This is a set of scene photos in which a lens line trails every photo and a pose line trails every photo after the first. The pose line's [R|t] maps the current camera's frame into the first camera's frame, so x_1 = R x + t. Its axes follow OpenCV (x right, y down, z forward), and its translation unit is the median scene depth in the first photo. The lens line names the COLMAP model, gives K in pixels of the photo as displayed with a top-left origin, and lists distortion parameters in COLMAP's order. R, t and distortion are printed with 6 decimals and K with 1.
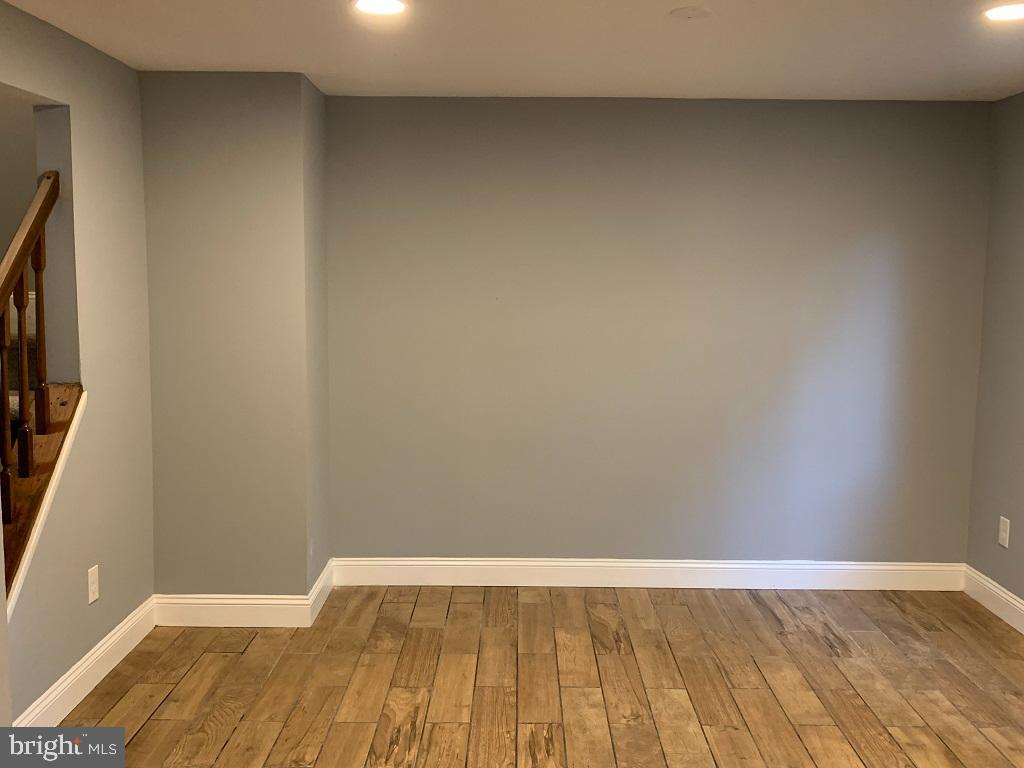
lens RADIAL K [[1008.9, 0, 509.6], [0, 1008.9, 389.1], [0, 0, 1]] dist [0.038218, 0.000000]
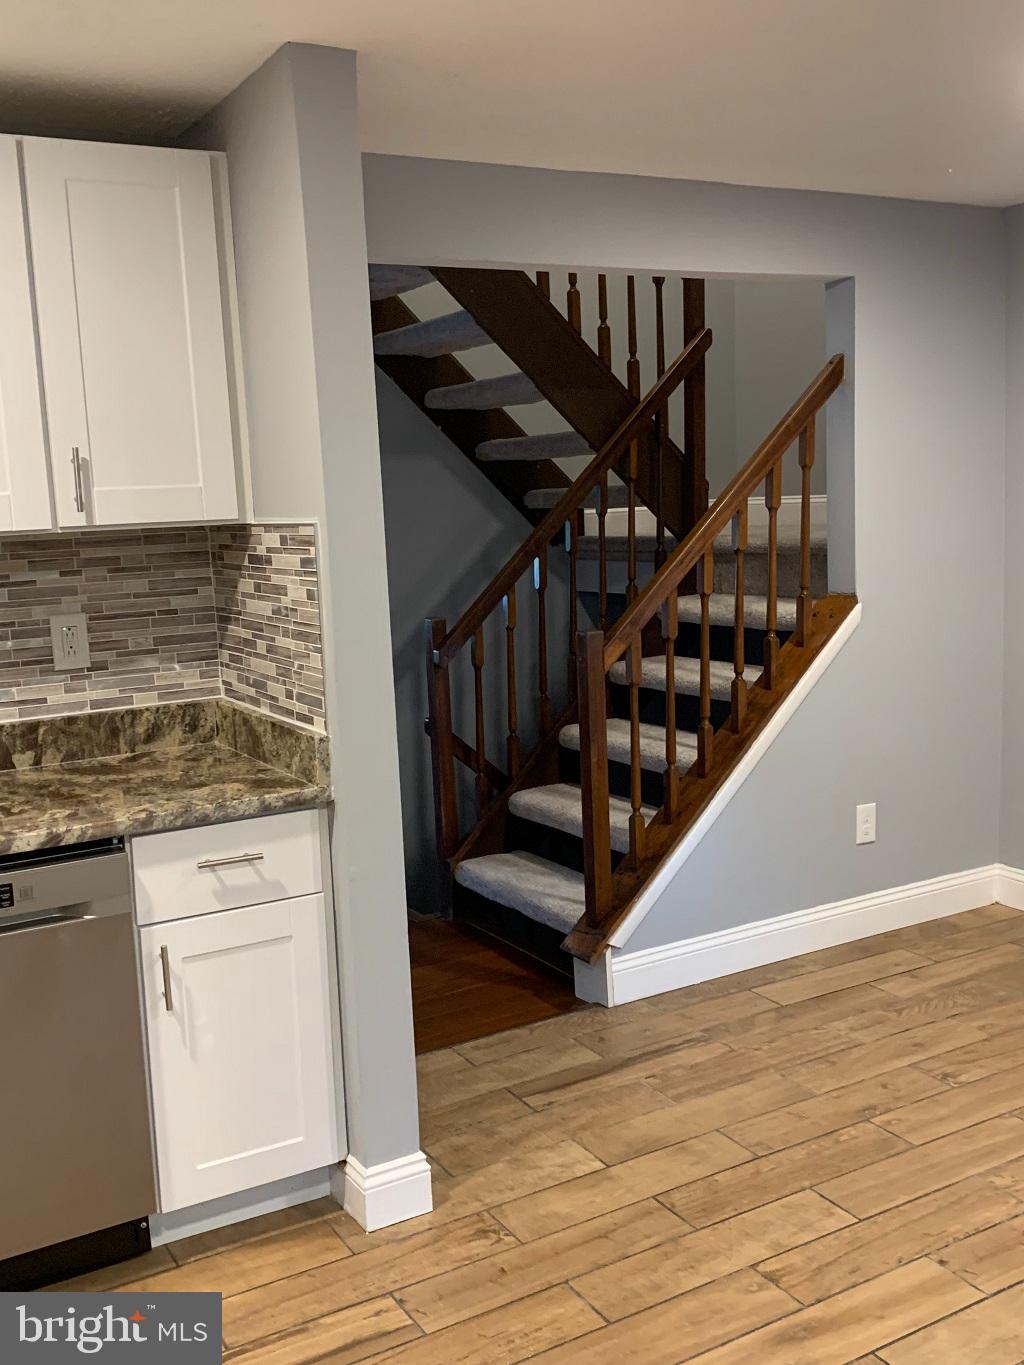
lens RADIAL K [[1344.9, 0, 522.3], [0, 1344.9, 679.1], [0, 0, 1]] dist [0.038218, 0.000000]
pose [[0.502033, 0.079674, -0.861170, 0.450094], [-0.048062, 0.996779, 0.064202, 0.006438], [0.863512, 0.009158, 0.504245, 0.159030]]
